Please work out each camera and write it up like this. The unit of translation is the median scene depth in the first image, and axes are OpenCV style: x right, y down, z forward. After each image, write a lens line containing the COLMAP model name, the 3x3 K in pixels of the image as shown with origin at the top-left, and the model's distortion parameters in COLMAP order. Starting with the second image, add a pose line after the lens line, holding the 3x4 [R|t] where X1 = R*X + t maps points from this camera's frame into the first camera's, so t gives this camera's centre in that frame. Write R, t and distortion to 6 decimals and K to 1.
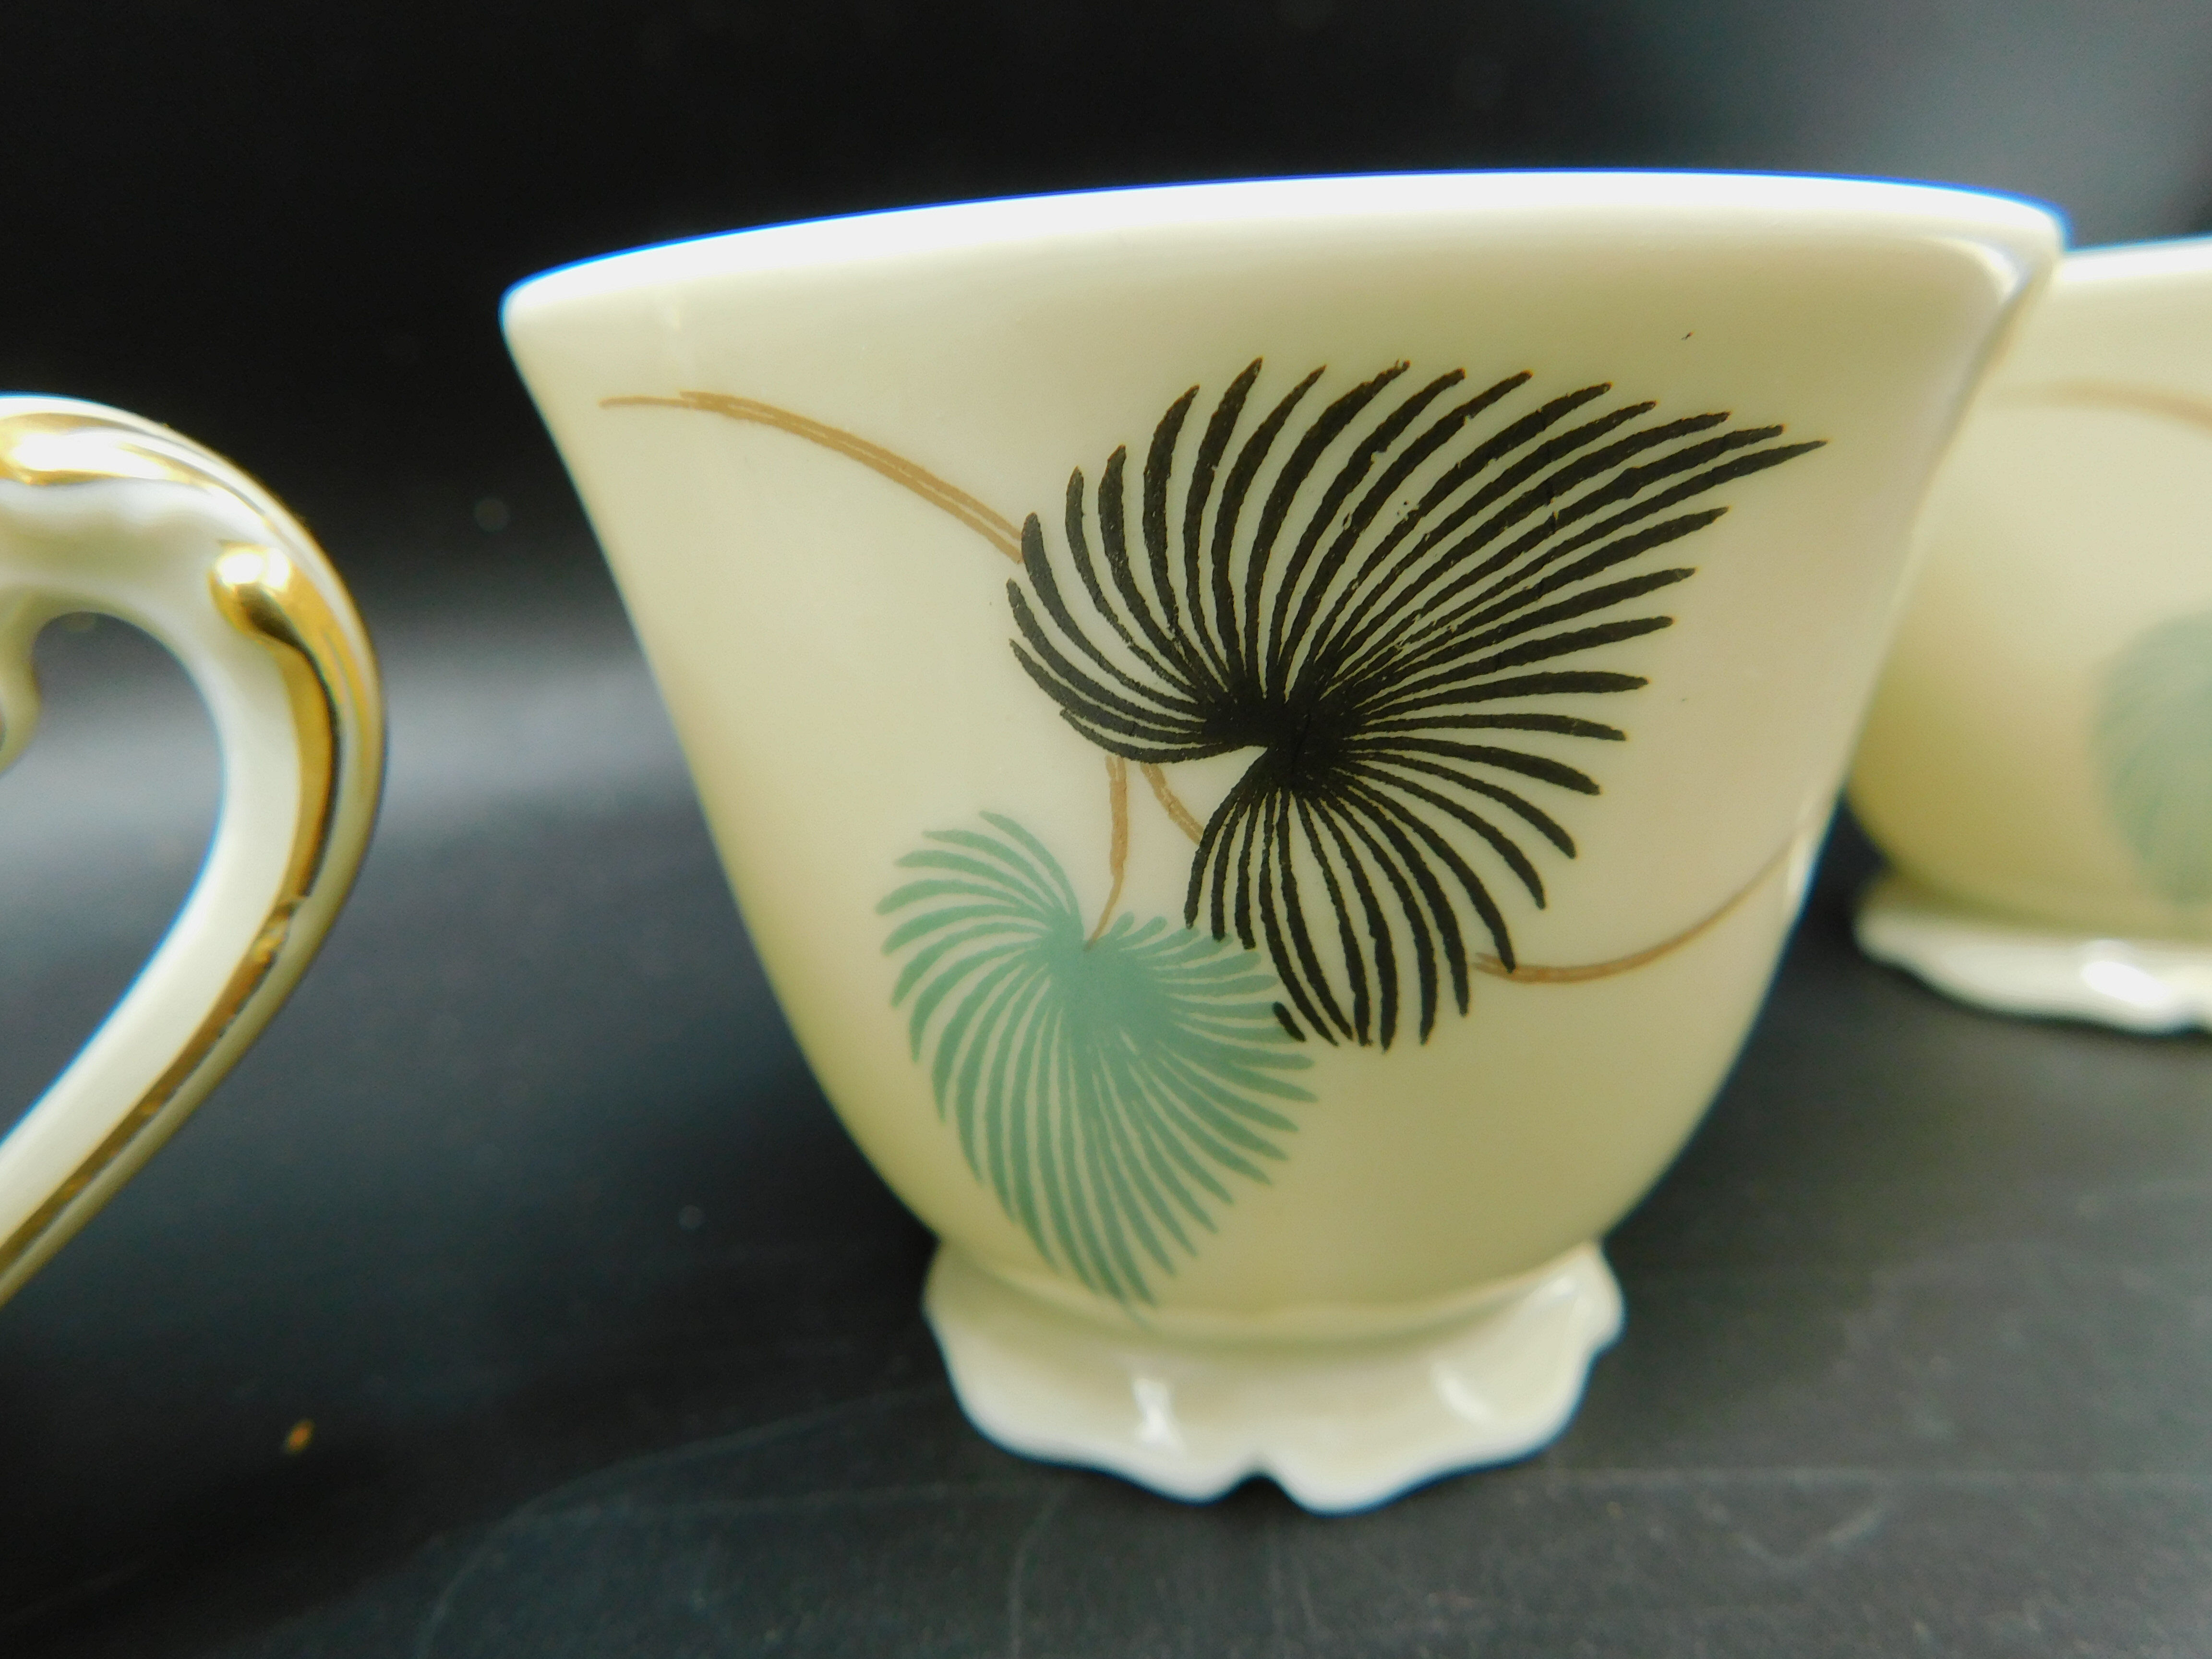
lens RADIAL K [[1440.7, 0, 1105.7], [0, 1440.7, 835.8], [0, 0, 1]] dist [-0.024647, 0.002530]
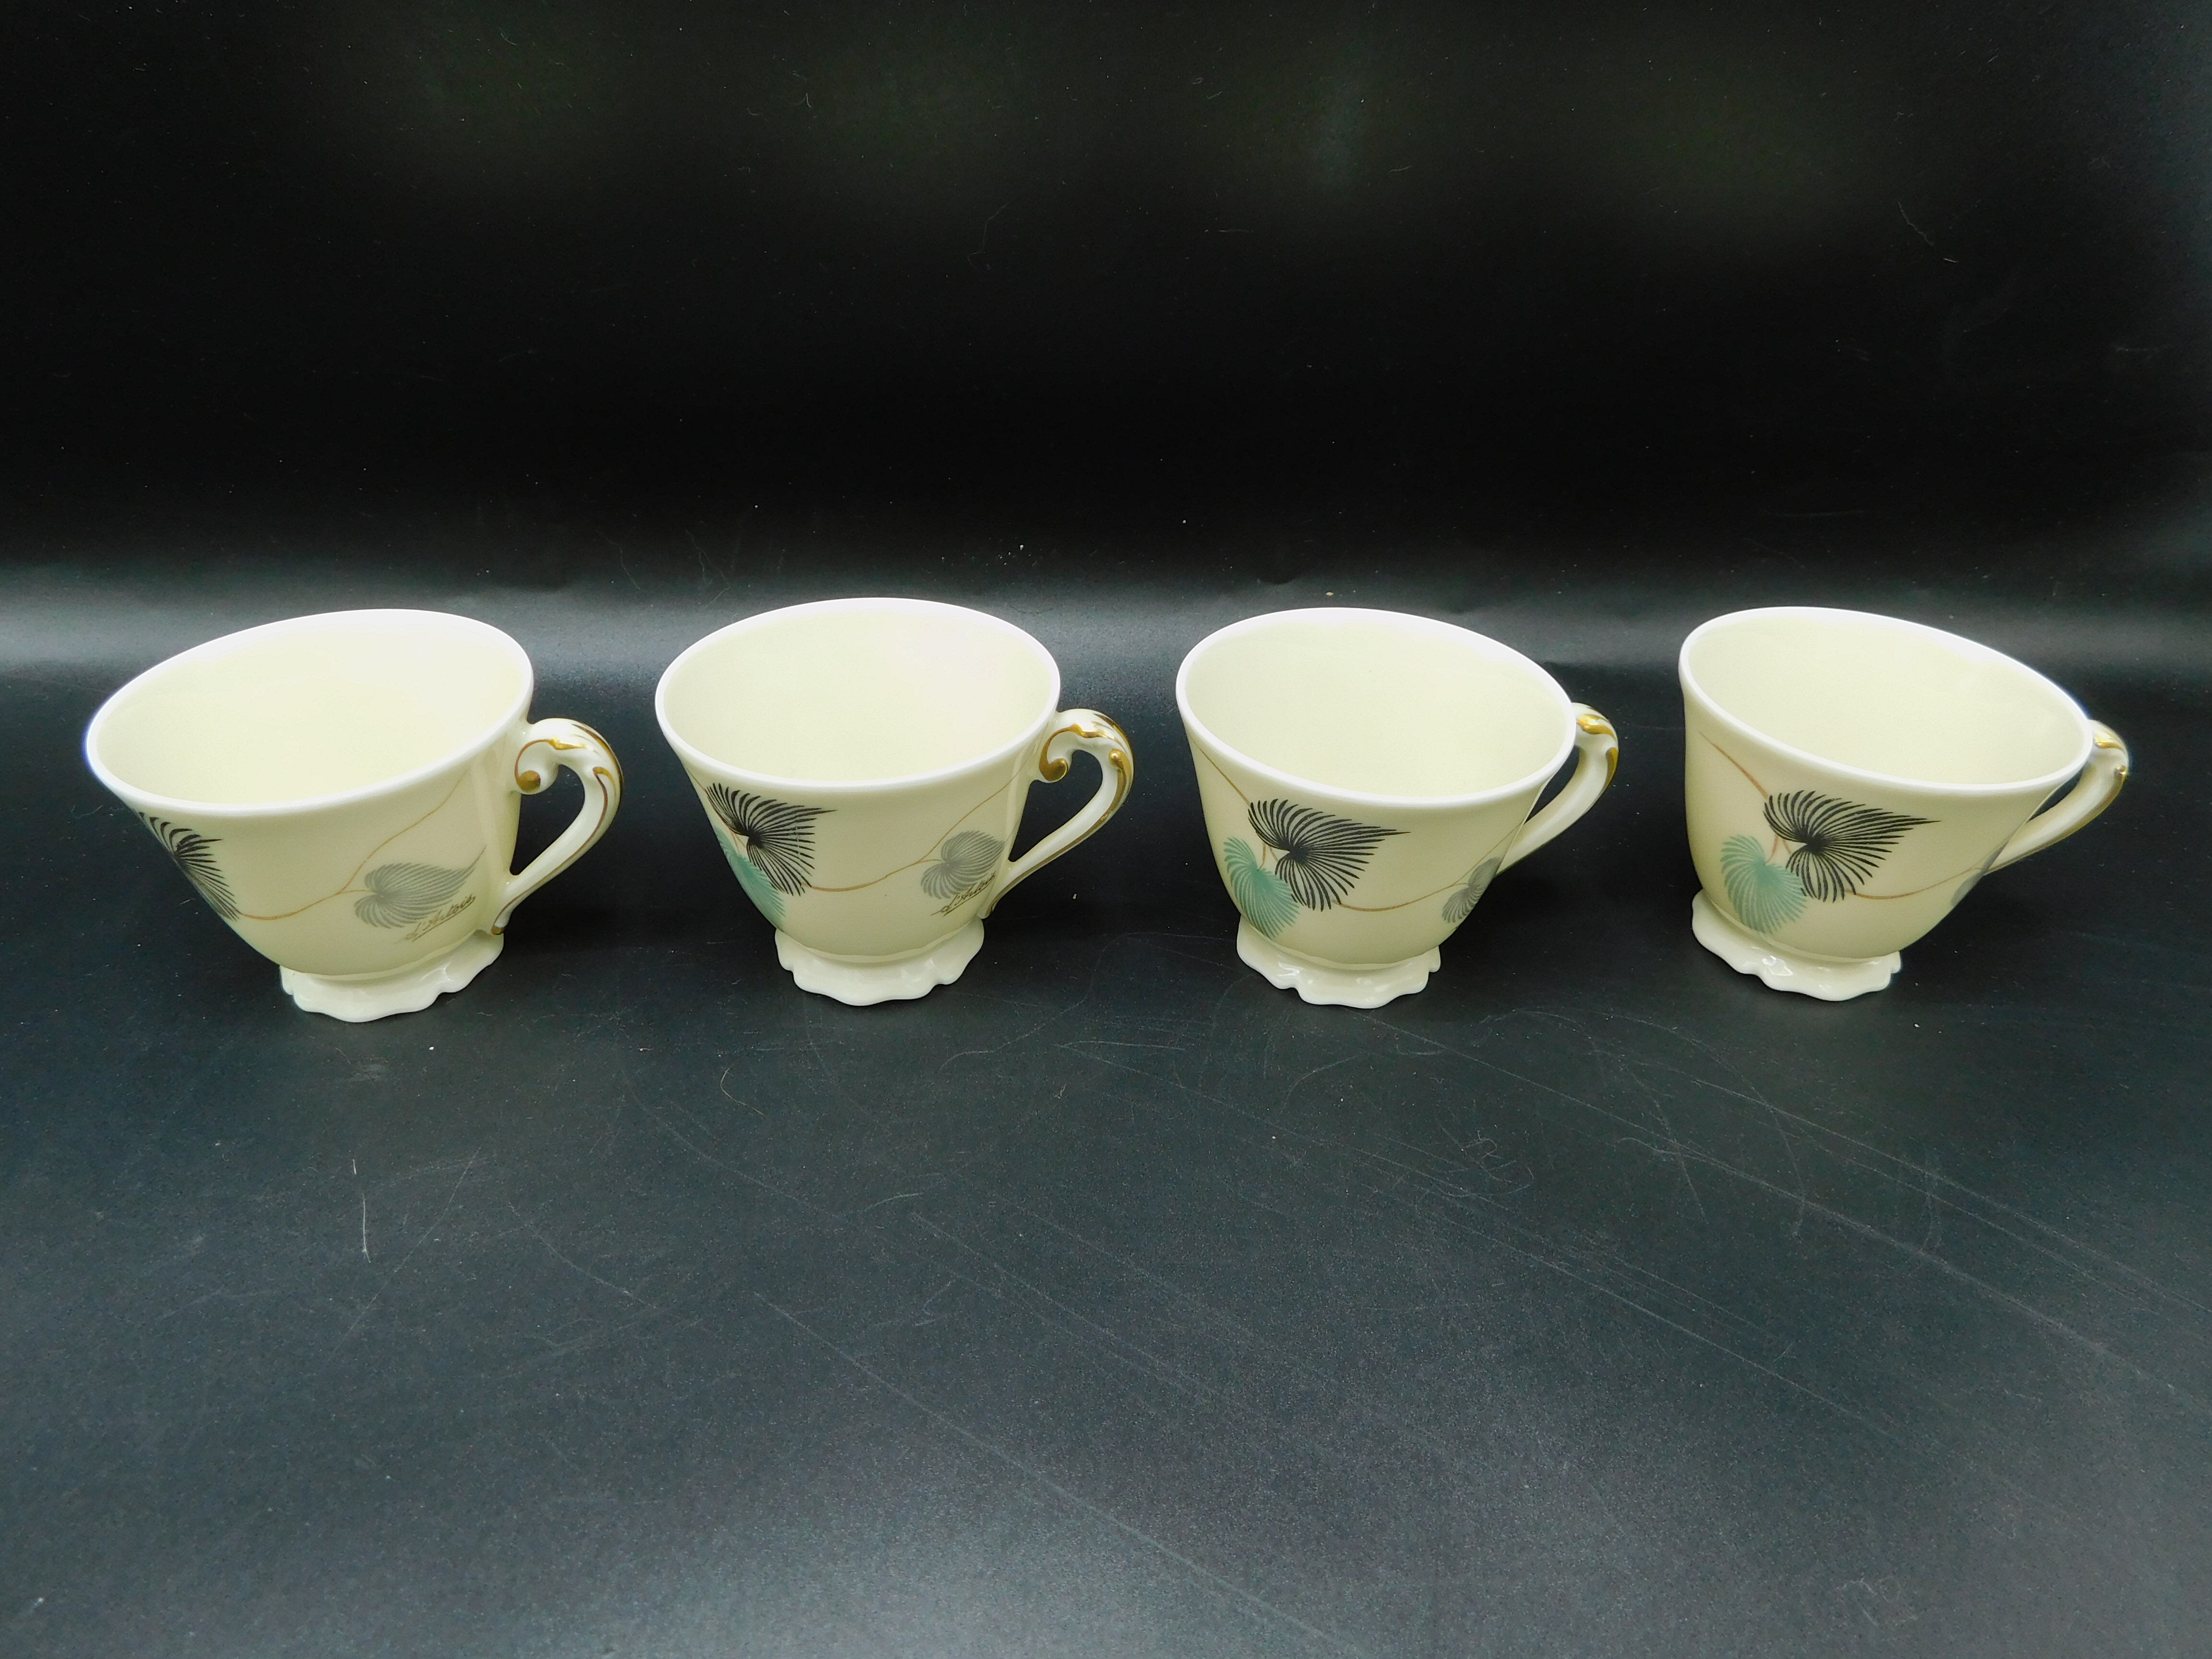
lens RADIAL K [[1440.7, 0, 1107.8], [0, 1440.7, 829.5], [0, 0, 1]] dist [-0.024647, 0.002530]
pose [[0.883516, 0.313454, -0.348059, 1.193086], [-0.184359, 0.915816, 0.356782, -1.694280], [0.430593, -0.251055, 0.866926, -3.385043]]
